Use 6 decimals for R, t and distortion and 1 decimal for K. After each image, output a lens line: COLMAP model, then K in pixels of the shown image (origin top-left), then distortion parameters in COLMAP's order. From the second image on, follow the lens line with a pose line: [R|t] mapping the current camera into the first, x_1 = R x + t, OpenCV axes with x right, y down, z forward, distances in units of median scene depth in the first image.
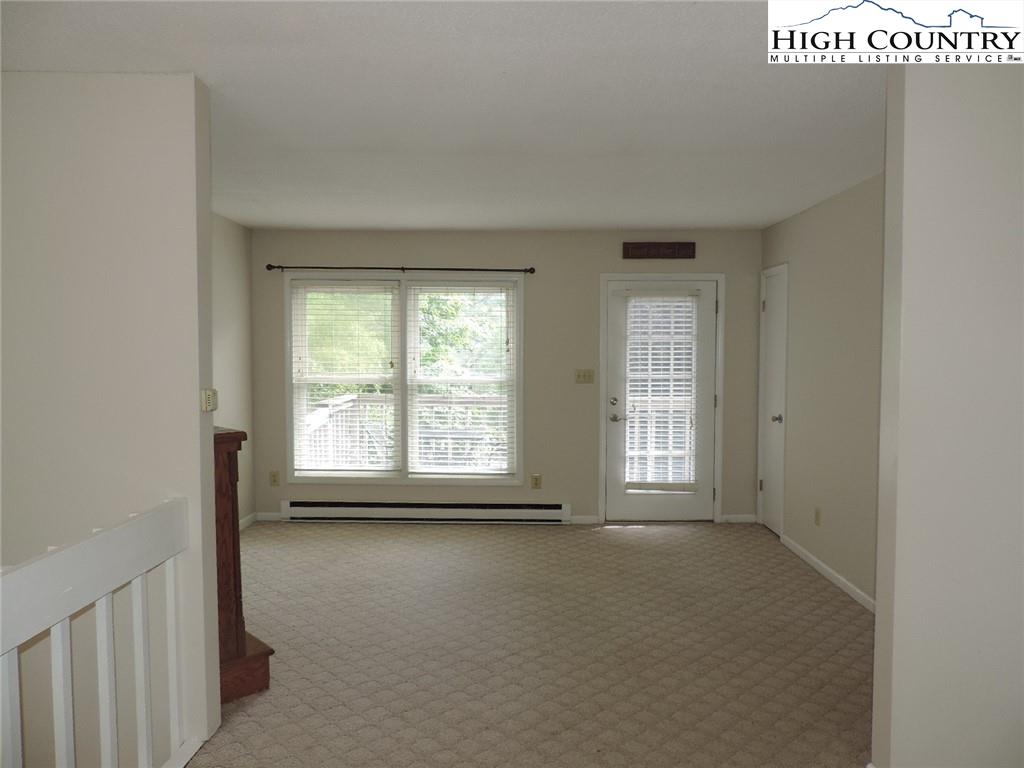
lens RADIAL K [[726.9, 0, 512.0], [0, 726.9, 384.0], [0, 0, 1]] dist [-0.030737, 0.002197]
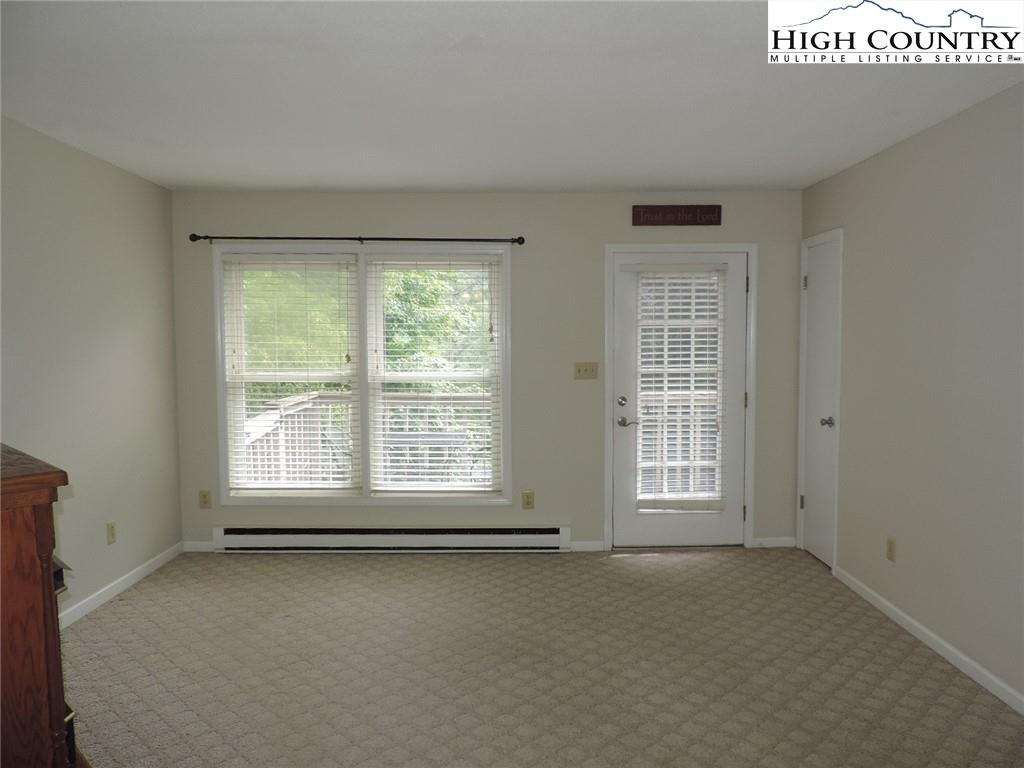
lens RADIAL K [[726.9, 0, 512.0], [0, 726.9, 384.0], [0, 0, 1]] dist [-0.030737, 0.002197]
pose [[0.999758, -0.007959, 0.020486, -0.000166], [0.007719, 0.999901, 0.011775, -0.006075], [-0.020577, -0.011614, 0.999721, 0.190744]]
